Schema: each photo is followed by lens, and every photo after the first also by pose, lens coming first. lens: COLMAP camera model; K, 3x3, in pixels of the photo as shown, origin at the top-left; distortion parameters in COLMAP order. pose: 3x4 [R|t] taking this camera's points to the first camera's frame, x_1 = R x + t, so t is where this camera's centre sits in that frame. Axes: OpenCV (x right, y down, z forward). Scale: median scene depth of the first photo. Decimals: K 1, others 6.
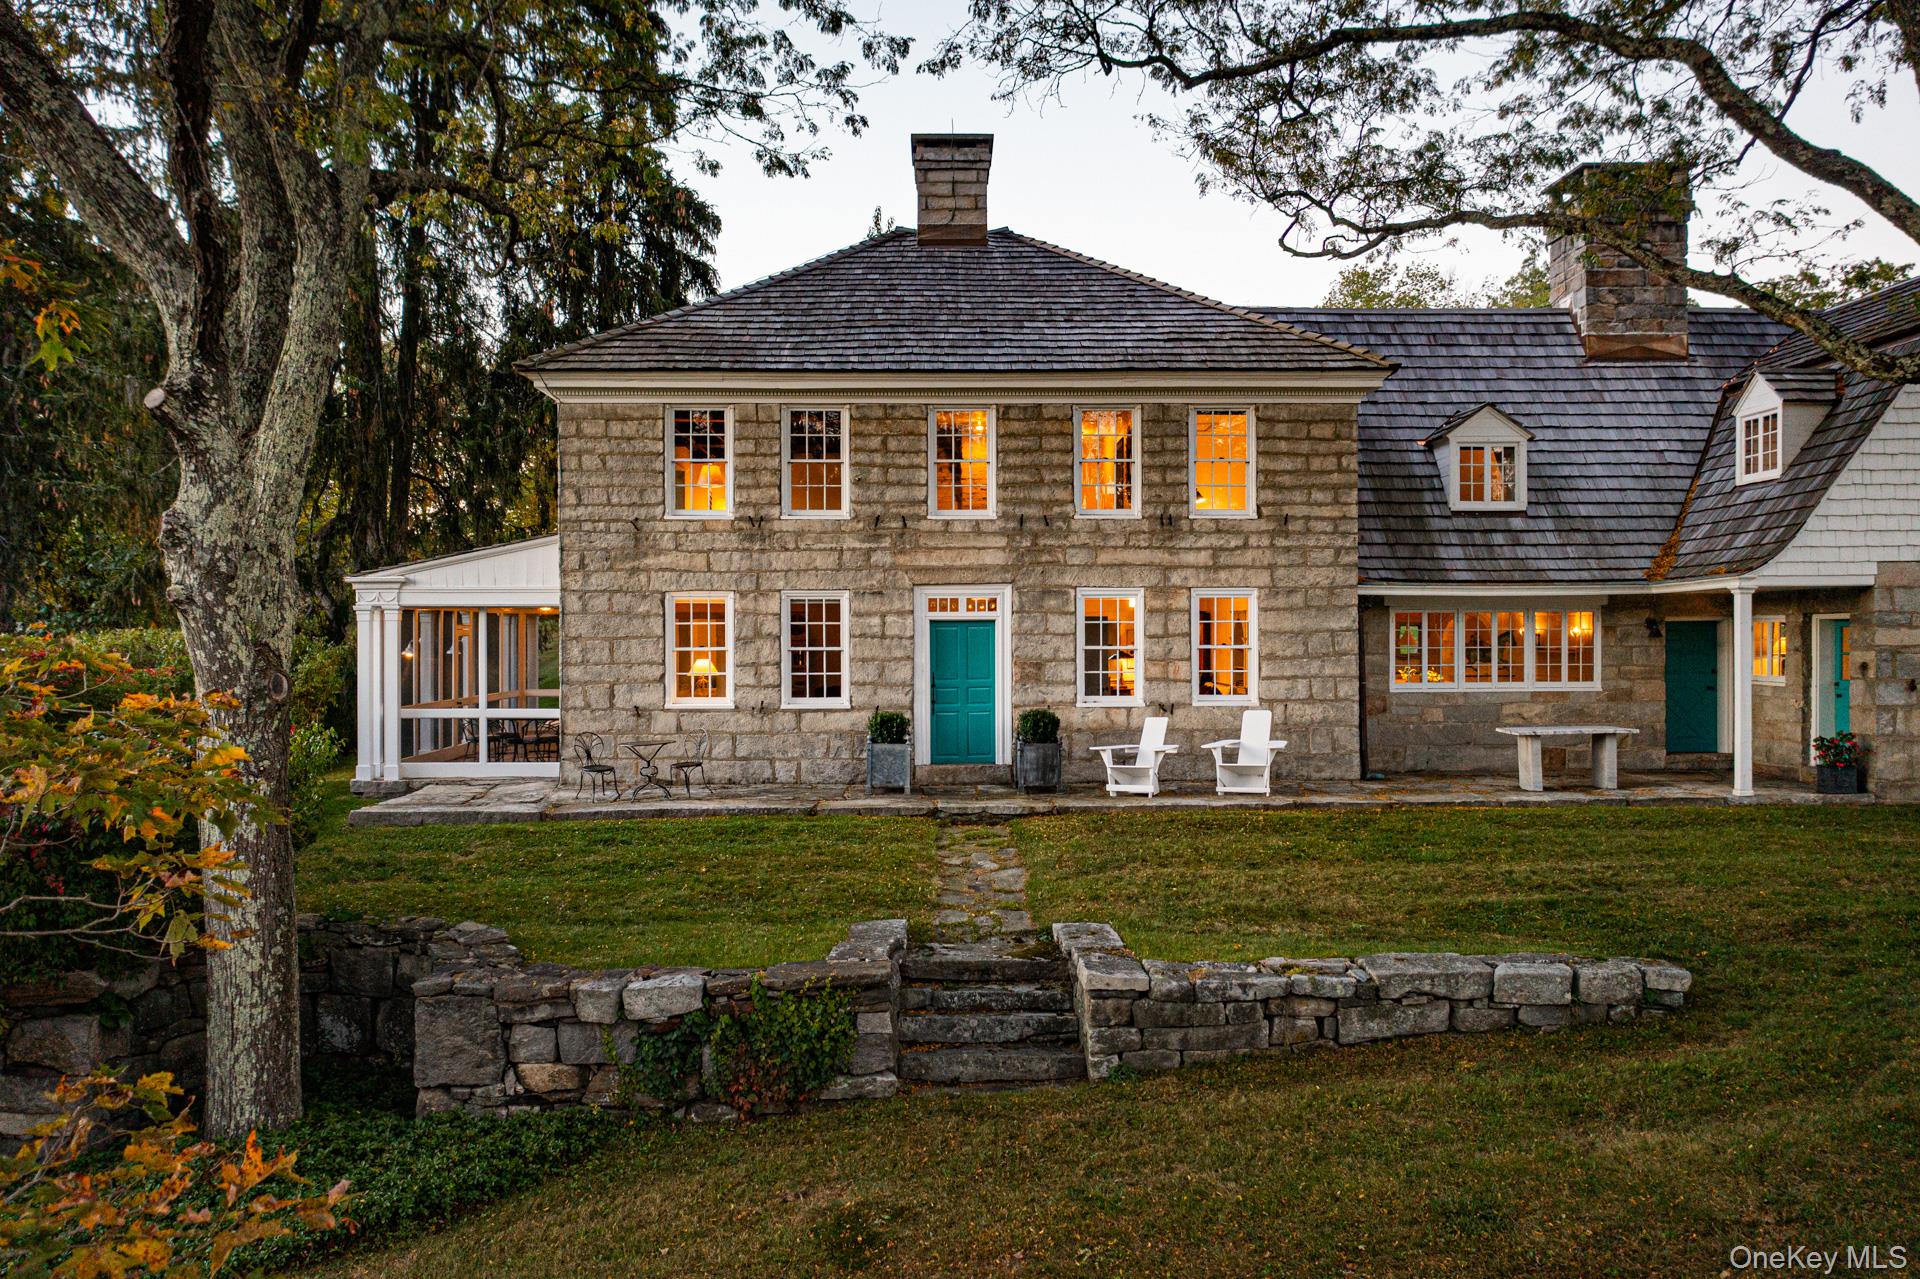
lens RADIAL K [[1521.9, 0, 960.0], [0, 1521.9, 639.5], [0, 0, 1]] dist [-0.003142, 0.002293]
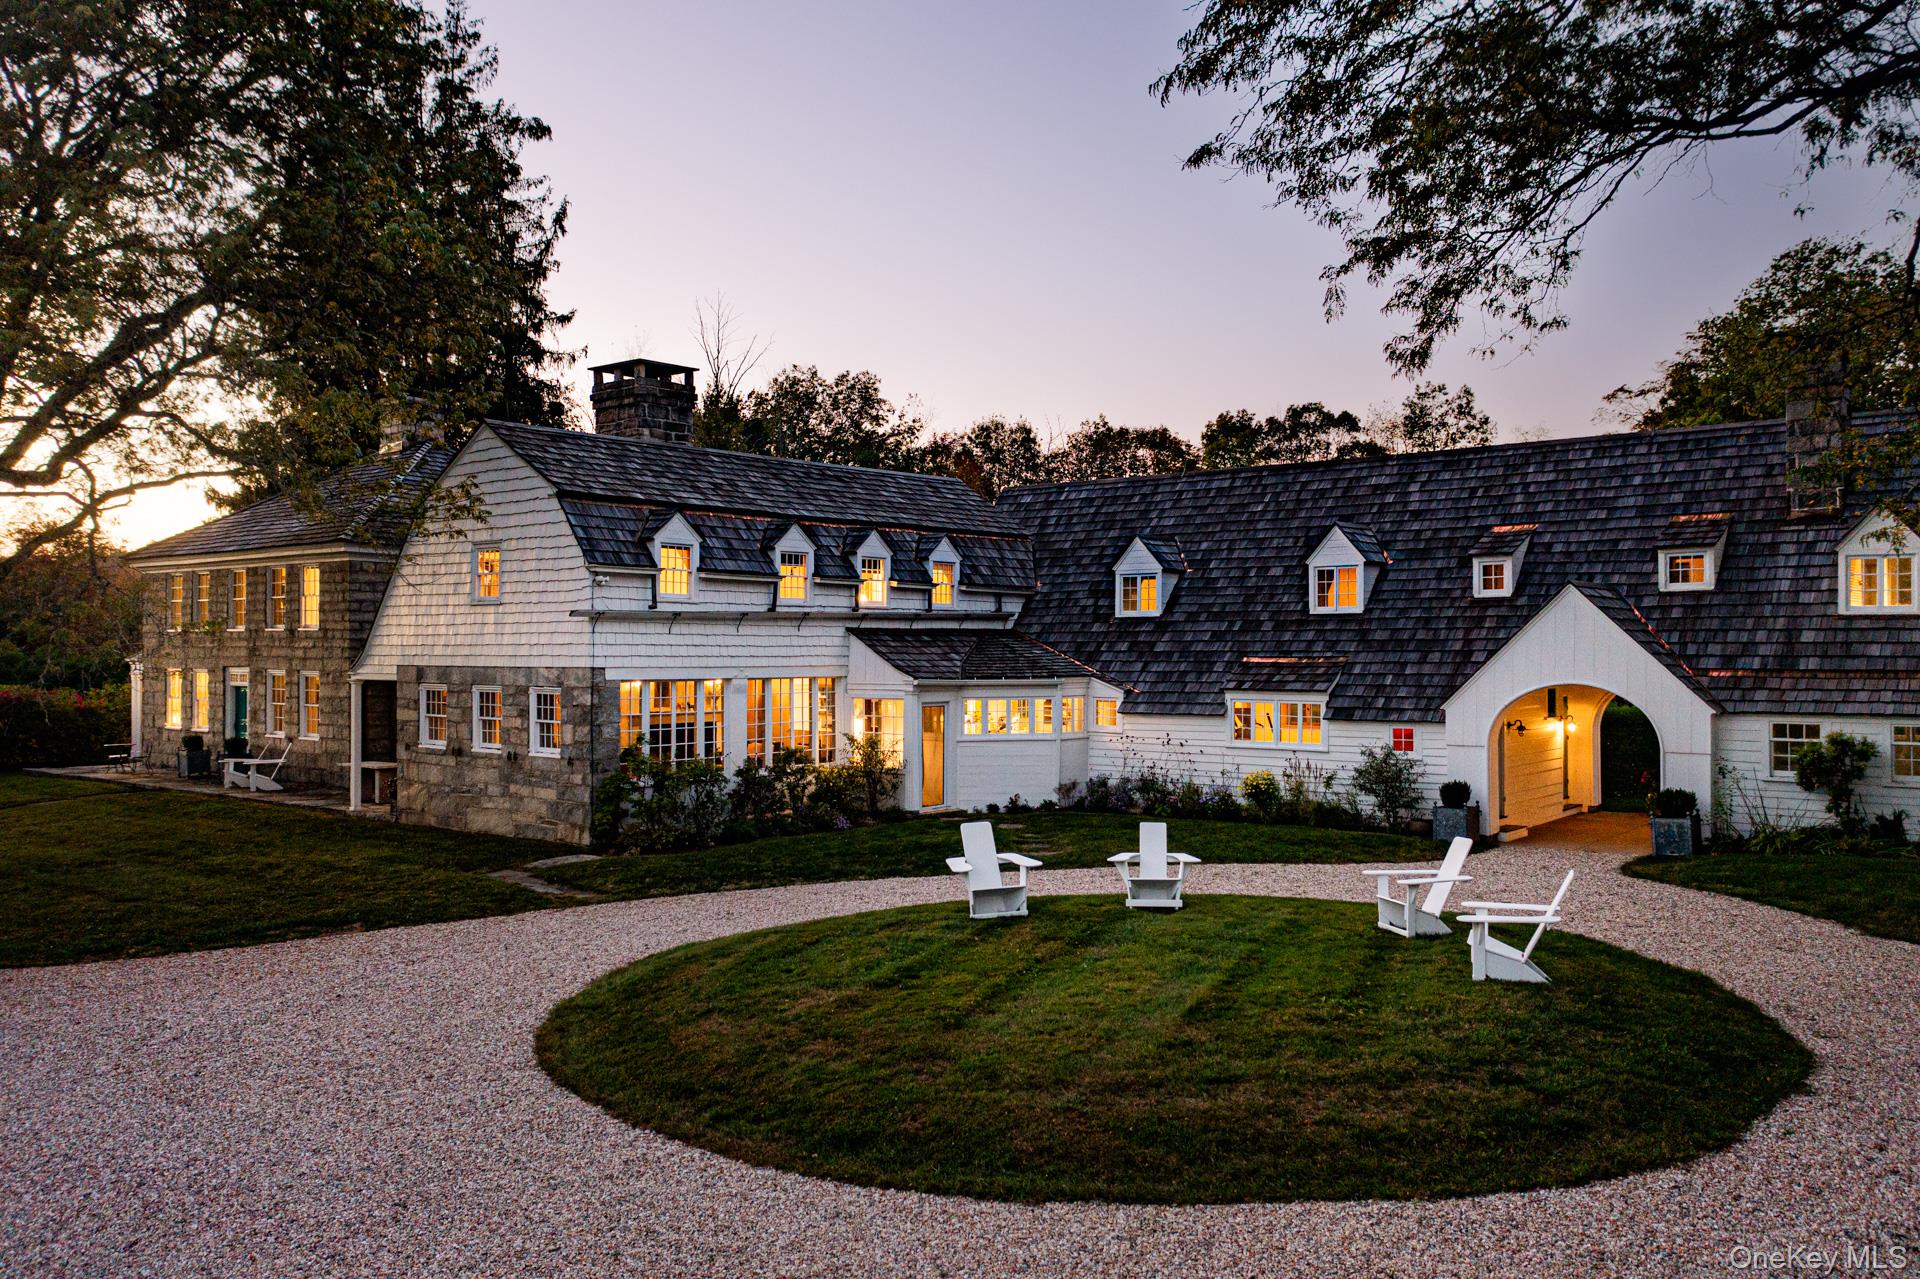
lens RADIAL K [[1521.9, 0, 960.0], [0, 1521.9, 639.5], [0, 0, 1]] dist [-0.003142, 0.002293]
pose [[0.764803, 0.002052, -0.644261, 1.828096], [-0.007537, 0.999955, -0.005763, -0.065180], [0.644220, 0.009263, 0.764784, 0.167406]]
